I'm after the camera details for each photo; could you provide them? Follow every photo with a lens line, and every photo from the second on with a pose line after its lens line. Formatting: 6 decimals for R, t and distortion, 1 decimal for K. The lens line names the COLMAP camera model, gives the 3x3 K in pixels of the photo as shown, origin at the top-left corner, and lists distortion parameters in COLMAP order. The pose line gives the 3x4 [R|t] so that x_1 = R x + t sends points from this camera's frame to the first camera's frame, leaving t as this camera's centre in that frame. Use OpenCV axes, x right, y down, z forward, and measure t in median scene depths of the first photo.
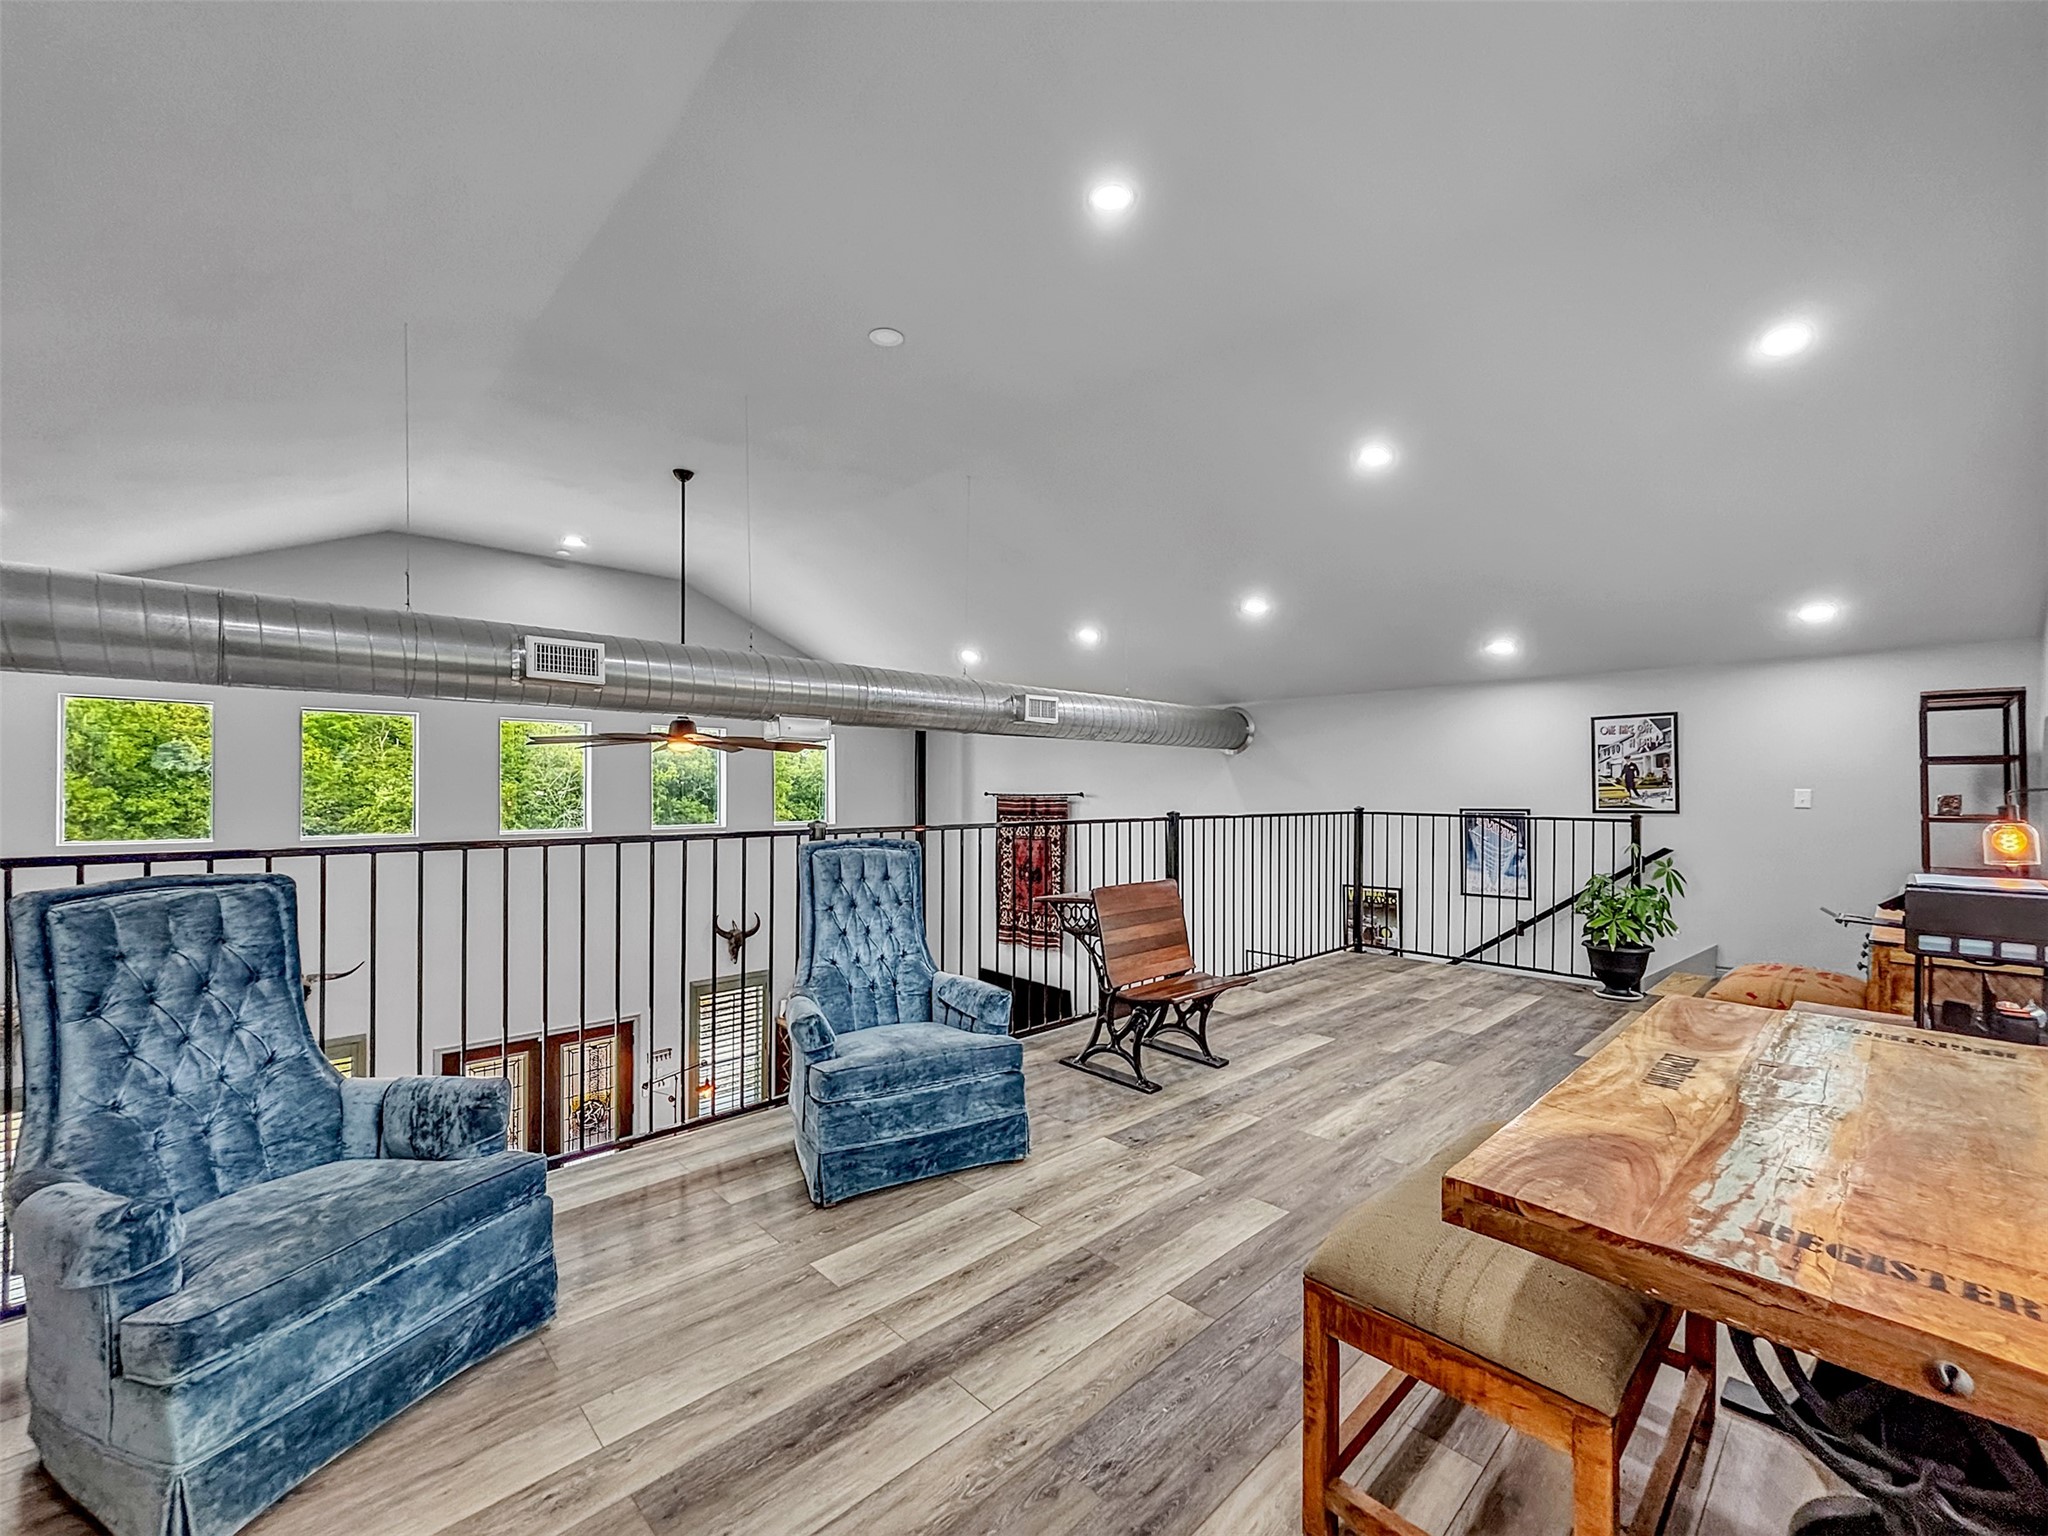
lens RADIAL K [[861.6, 0, 1016.7], [0, 861.6, 771.1], [0, 0, 1]] dist [0.016283, 0.000500]
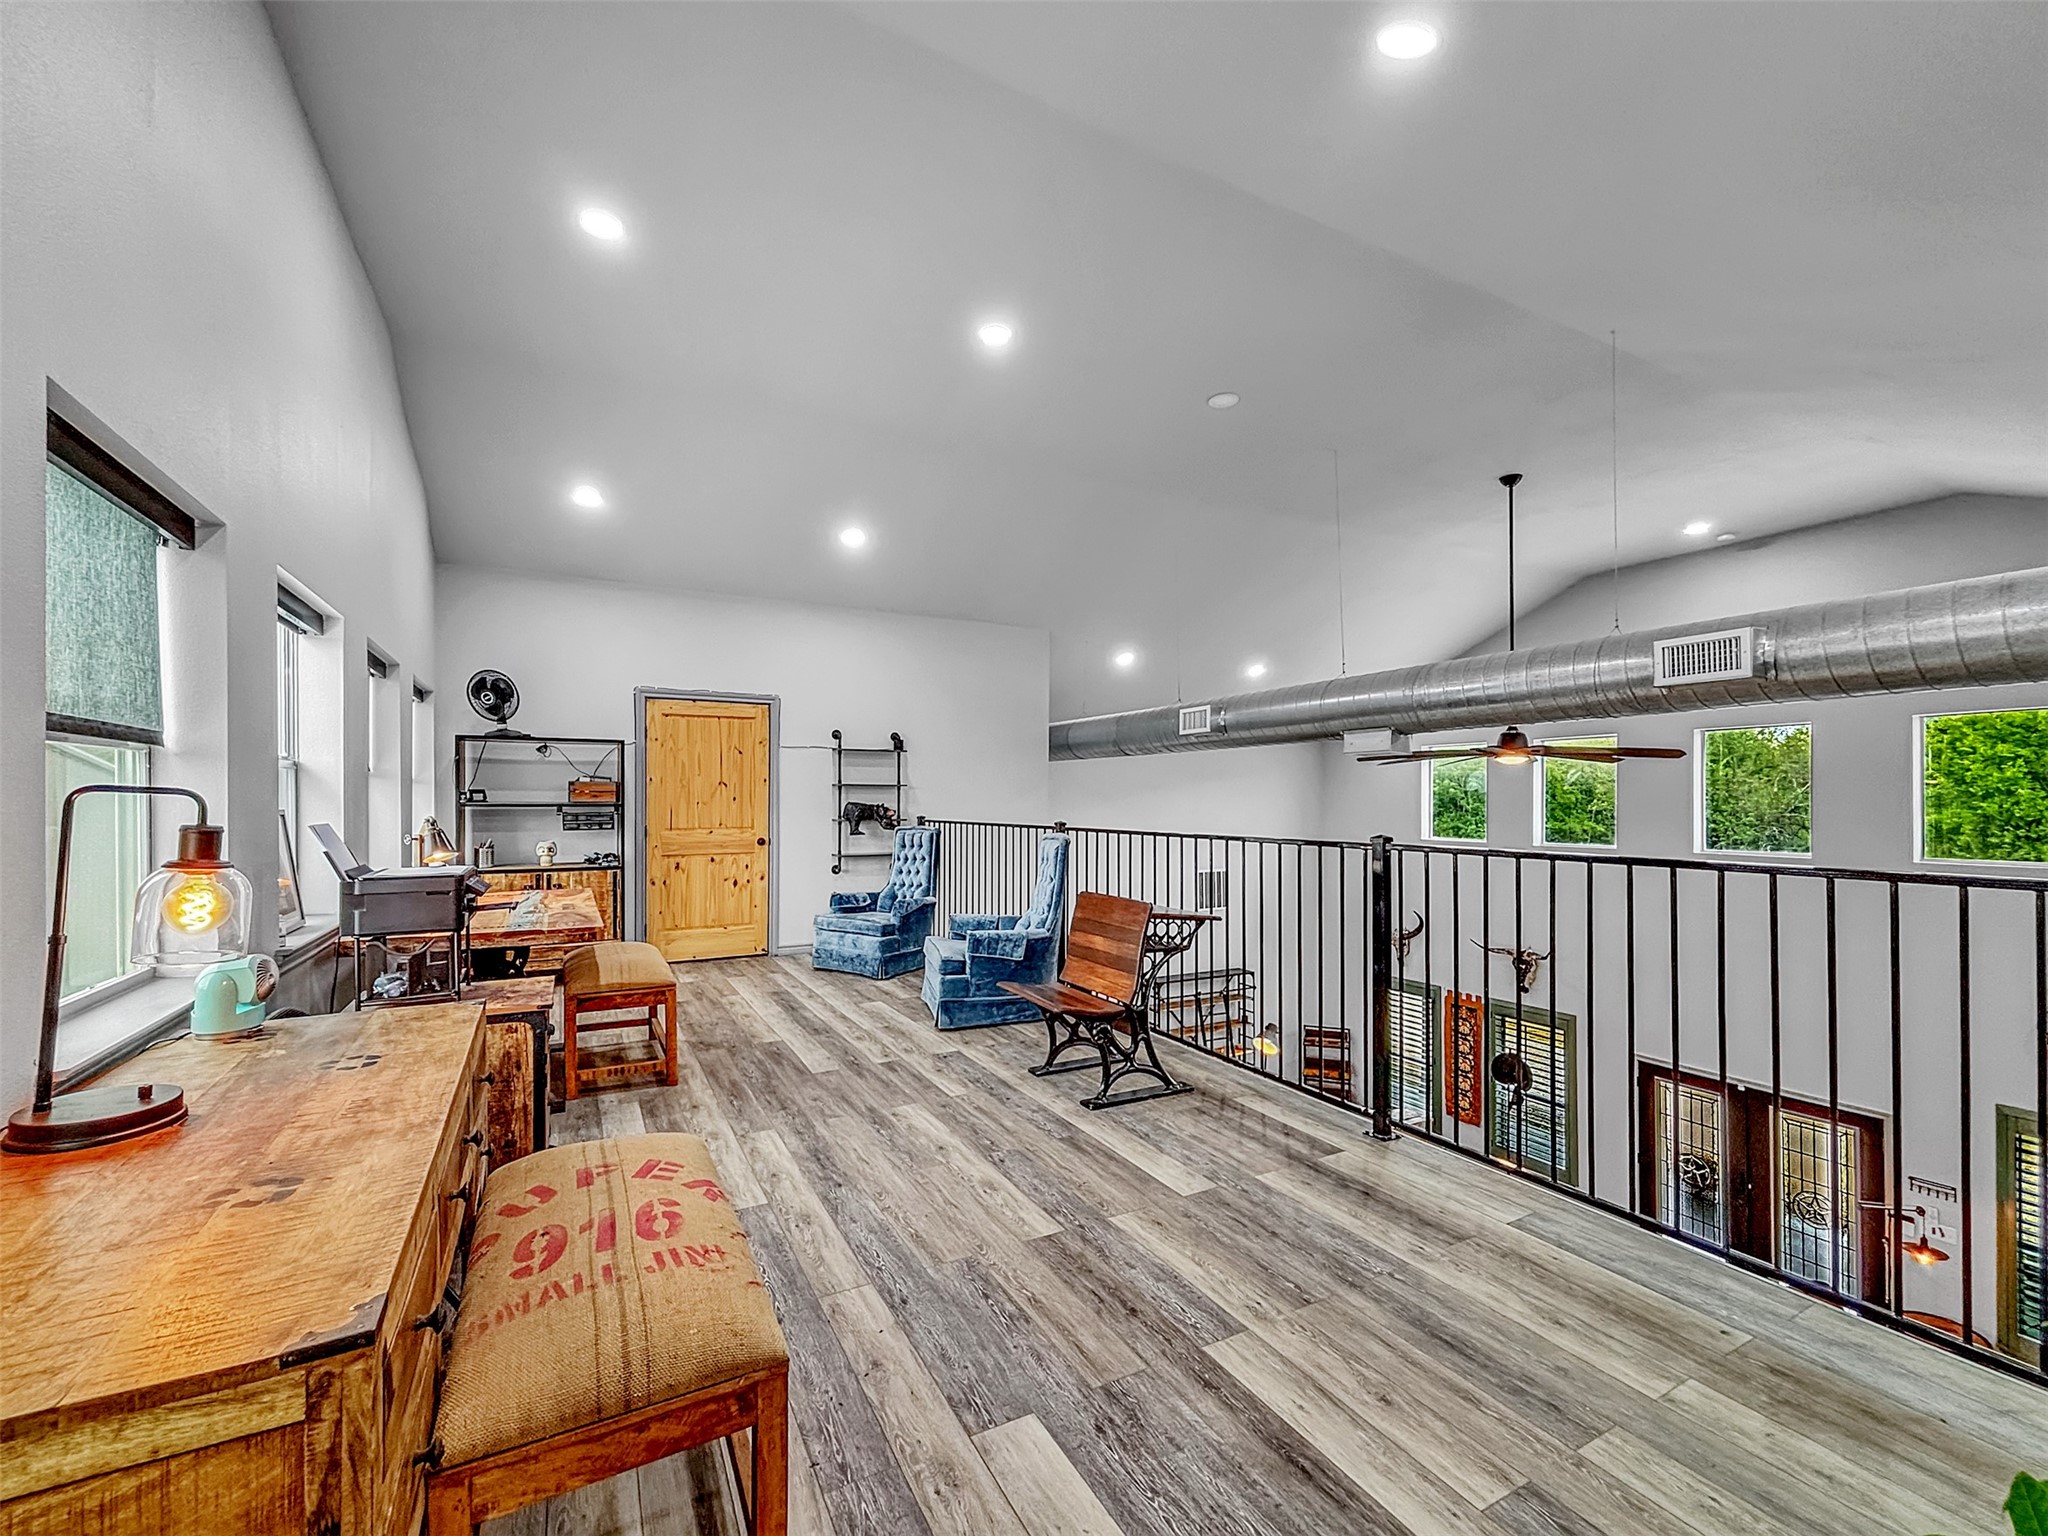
lens RADIAL K [[838.3, 0, 1015.0], [0, 838.3, 804.5], [0, 0, 1]] dist [0.017883, 0.000116]
pose [[-0.271837, -0.003427, -0.962337, 0.933798], [0.015948, 0.999840, -0.008066, 0.027201], [0.962211, -0.017540, -0.271739, 0.991501]]
